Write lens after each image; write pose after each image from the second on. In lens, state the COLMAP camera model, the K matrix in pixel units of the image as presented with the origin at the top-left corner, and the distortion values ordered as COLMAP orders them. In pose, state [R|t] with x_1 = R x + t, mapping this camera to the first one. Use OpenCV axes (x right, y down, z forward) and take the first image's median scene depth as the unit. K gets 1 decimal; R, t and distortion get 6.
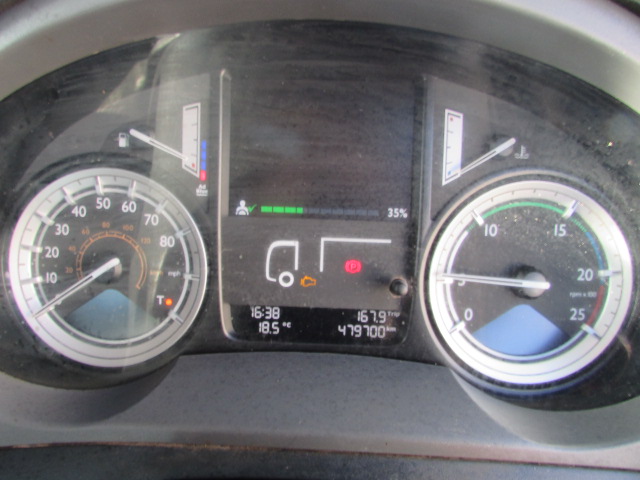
lens RADIAL K [[444.0, 0, 322.7], [0, 444.0, 242.7], [0, 0, 1]] dist [-0.035579, 0.011095]
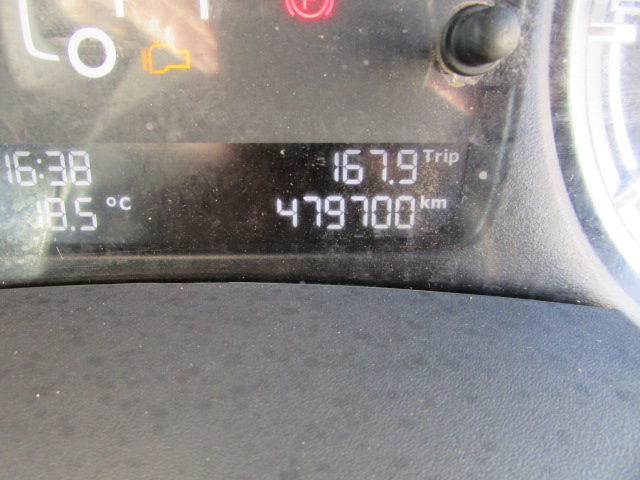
lens RADIAL K [[444.0, 0, 319.3], [0, 444.0, 238.5], [0, 0, 1]] dist [-0.035579, 0.011095]
pose [[0.998819, -0.043384, 0.021860, 0.059460], [0.038606, 0.981992, 0.184933, 0.156325], [-0.029490, -0.183871, 0.982508, 0.669732]]
